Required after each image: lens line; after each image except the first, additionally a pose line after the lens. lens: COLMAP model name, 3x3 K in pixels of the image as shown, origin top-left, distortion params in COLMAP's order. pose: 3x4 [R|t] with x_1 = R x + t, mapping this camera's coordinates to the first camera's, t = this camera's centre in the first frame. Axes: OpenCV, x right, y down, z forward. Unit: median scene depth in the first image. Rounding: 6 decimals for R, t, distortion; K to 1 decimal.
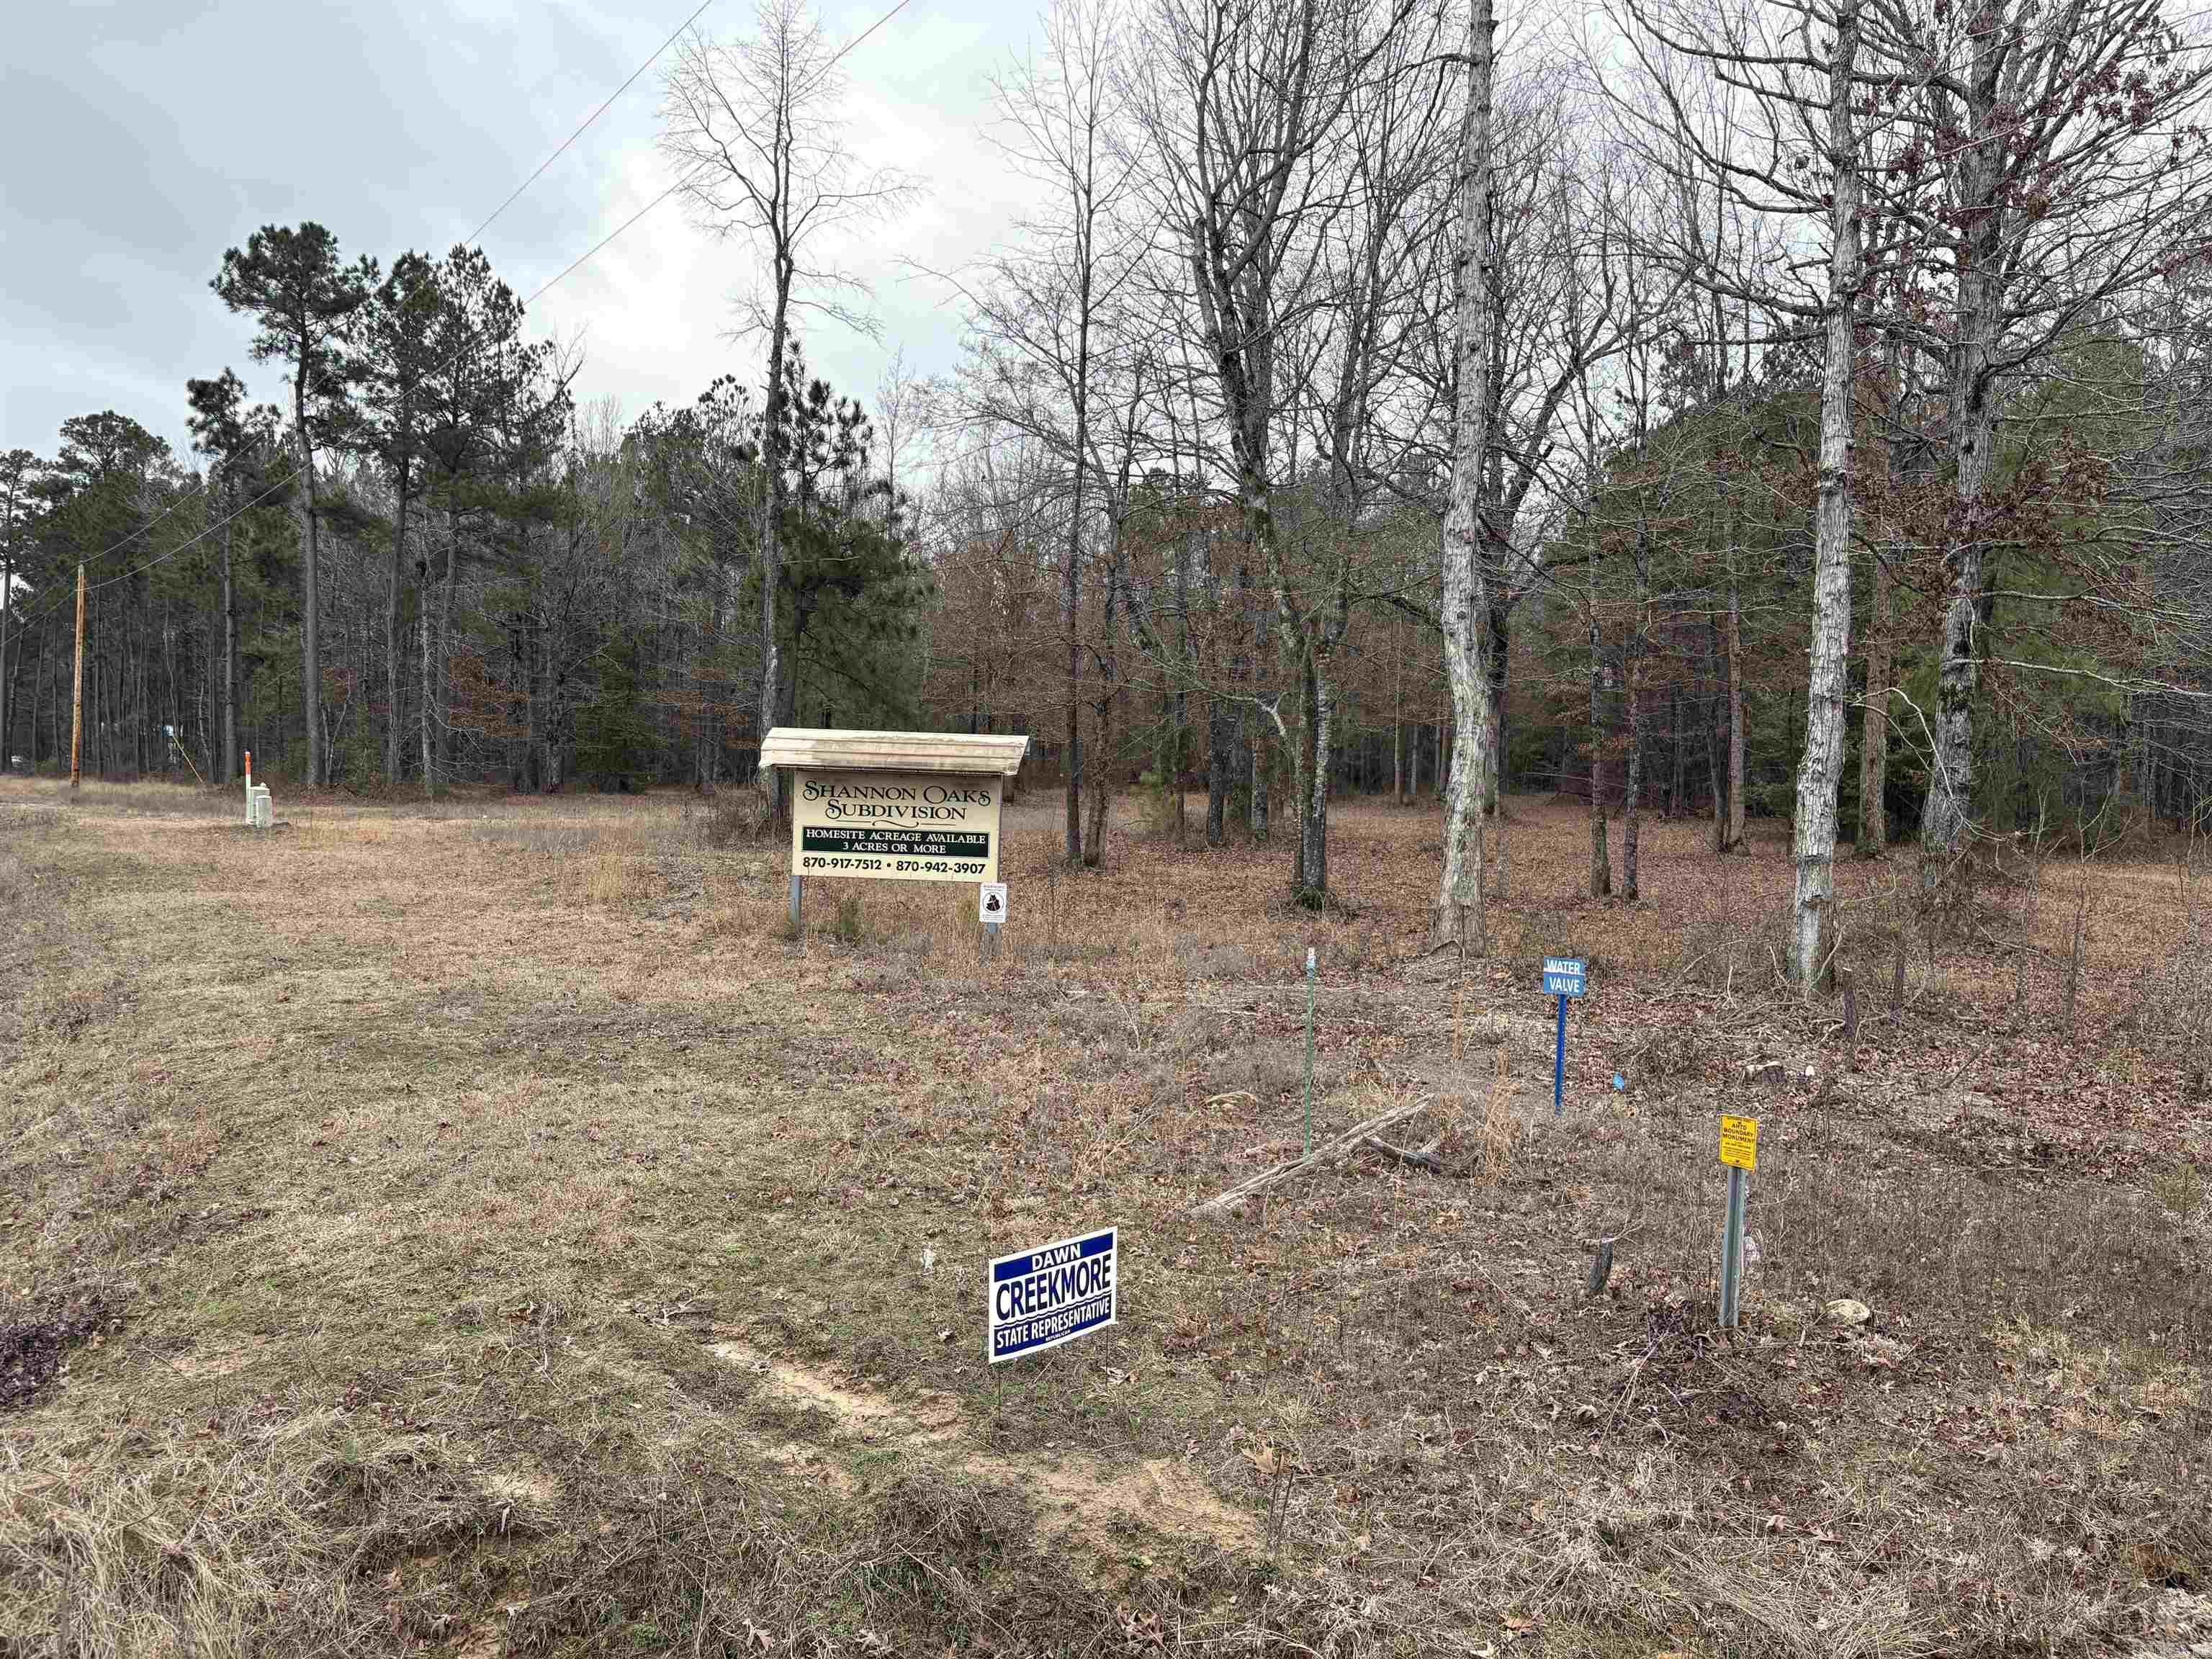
lens RADIAL K [[1713.3, 0, 1106.0], [0, 1713.3, 829.5], [0, 0, 1]] dist [0.087756, -0.139816]
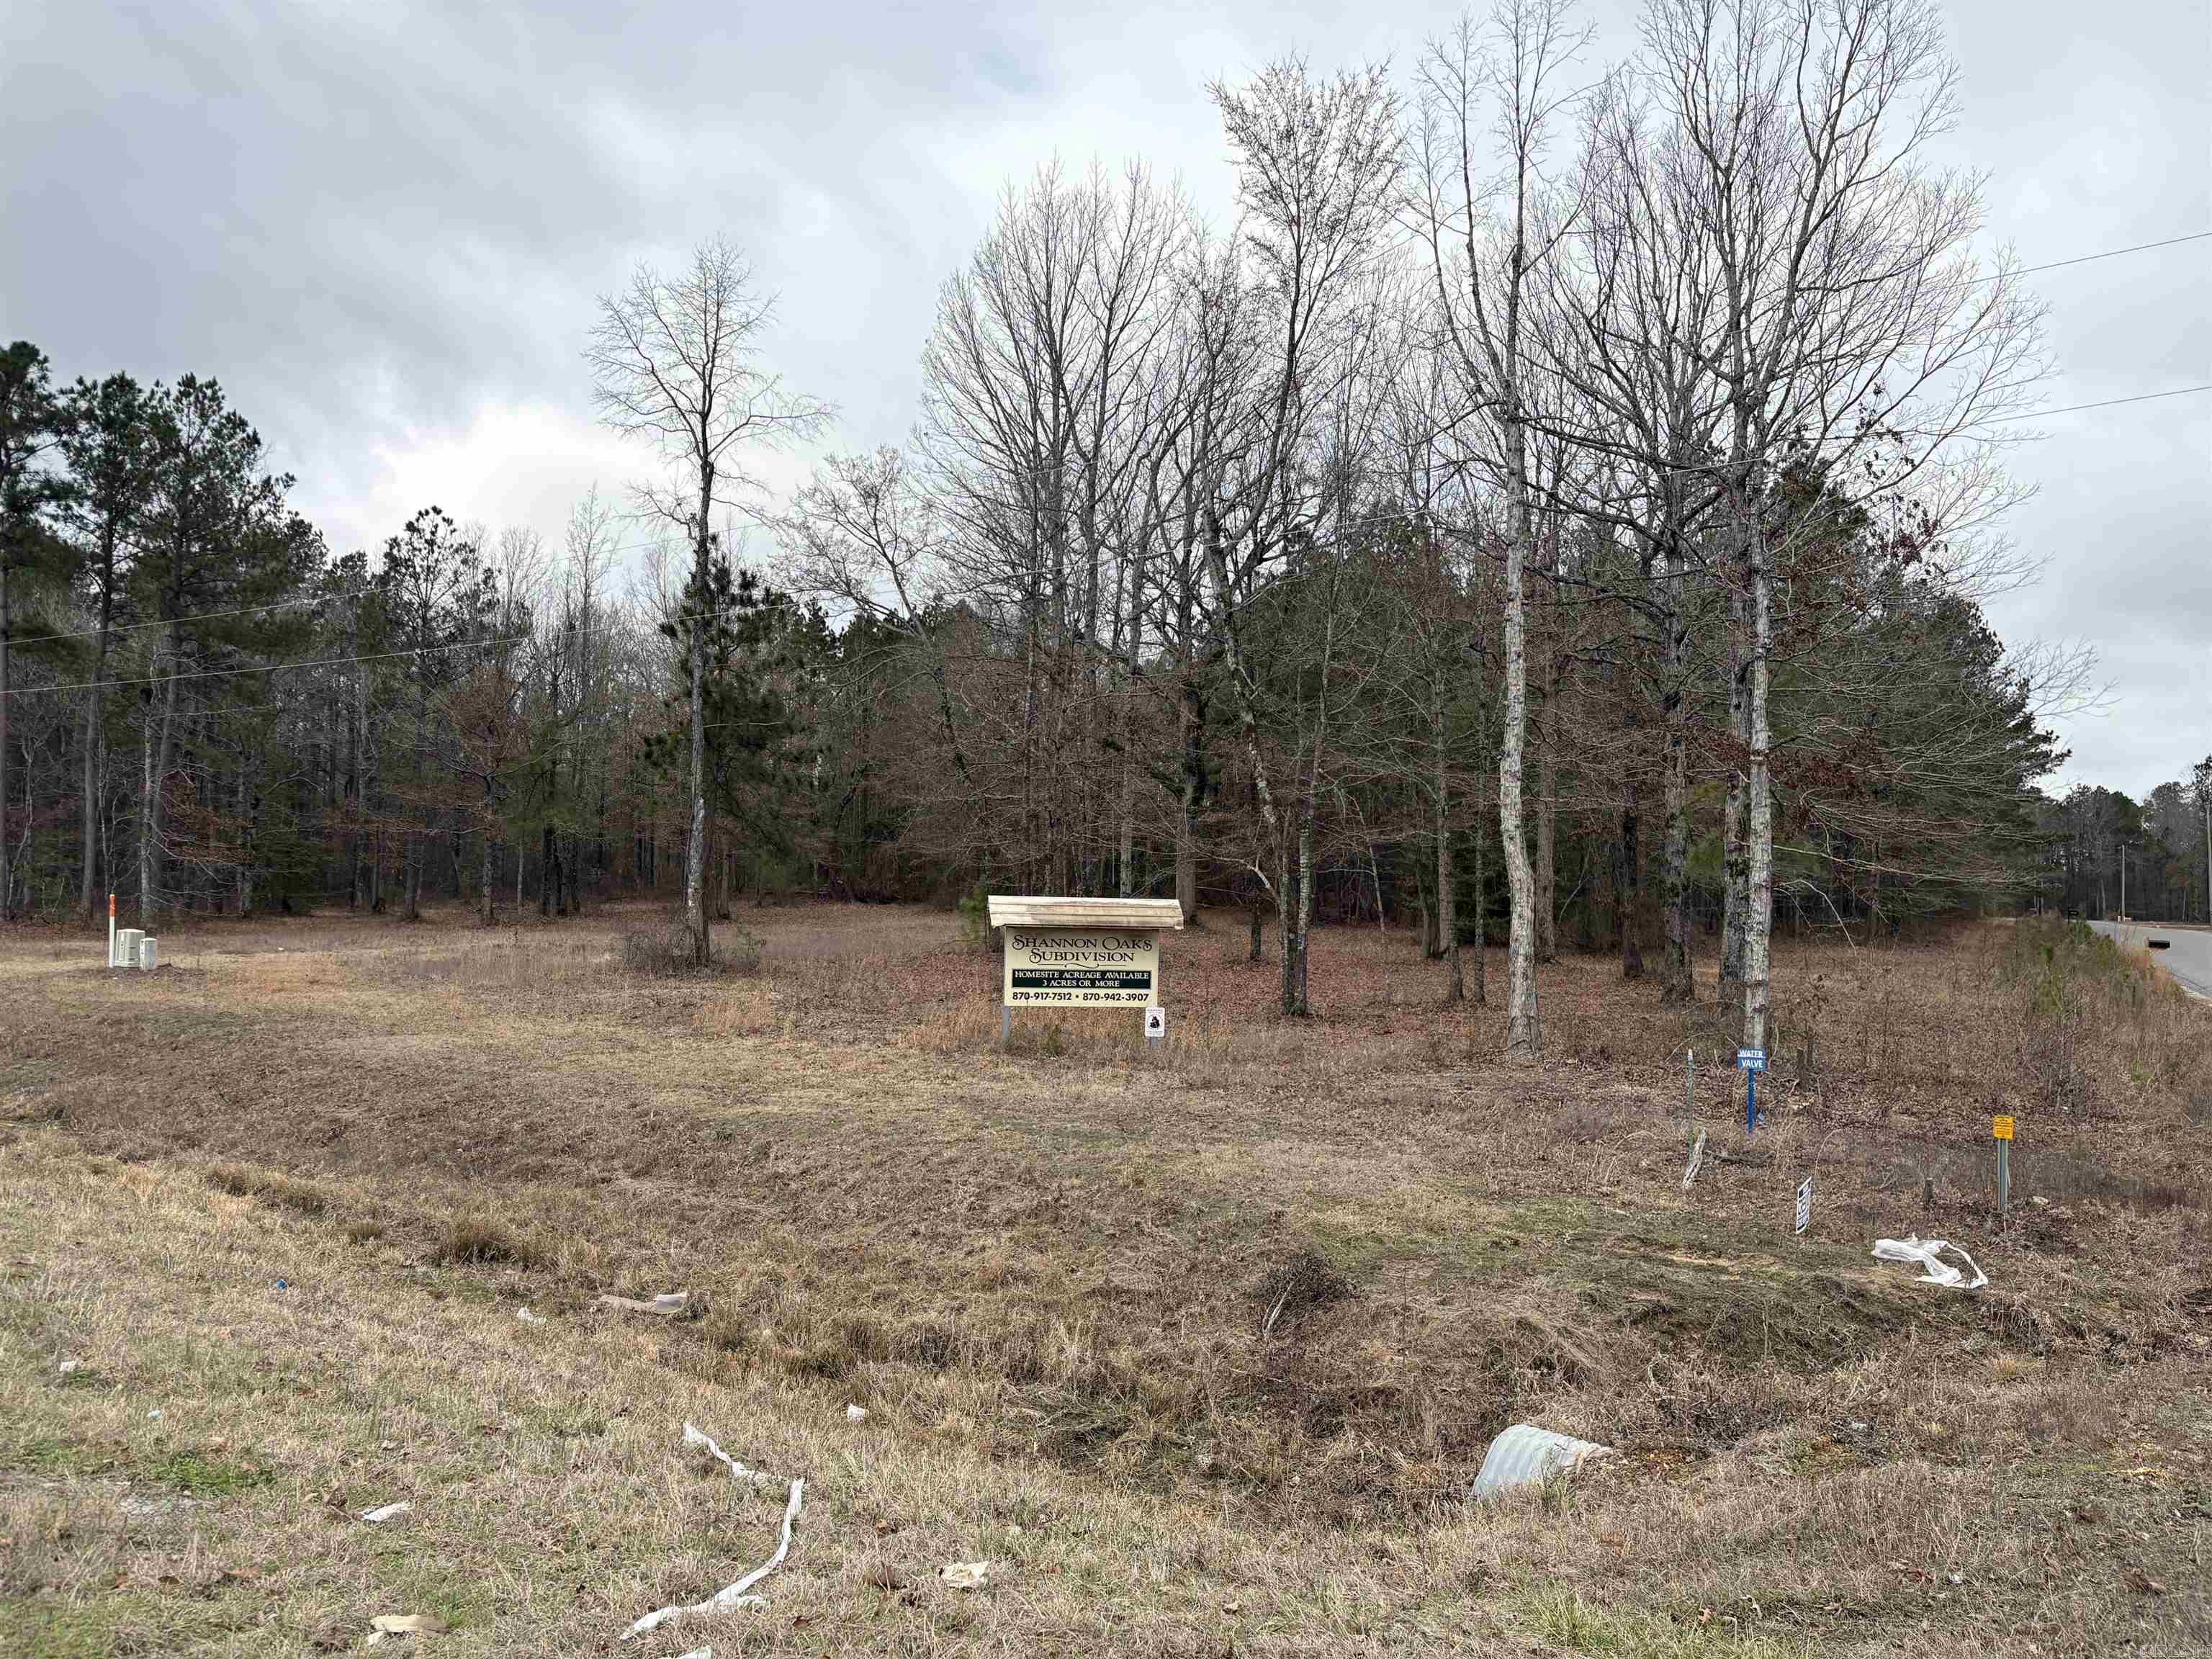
lens RADIAL K [[1715.7, 0, 1106.0], [0, 1715.7, 829.5], [0, 0, 1]] dist [0.093219, -0.127226]
pose [[0.956357, -0.001049, 0.292199, -0.498219], [0.017283, 0.998446, -0.052981, -0.038381], [-0.291689, 0.055719, 0.954889, -0.305567]]
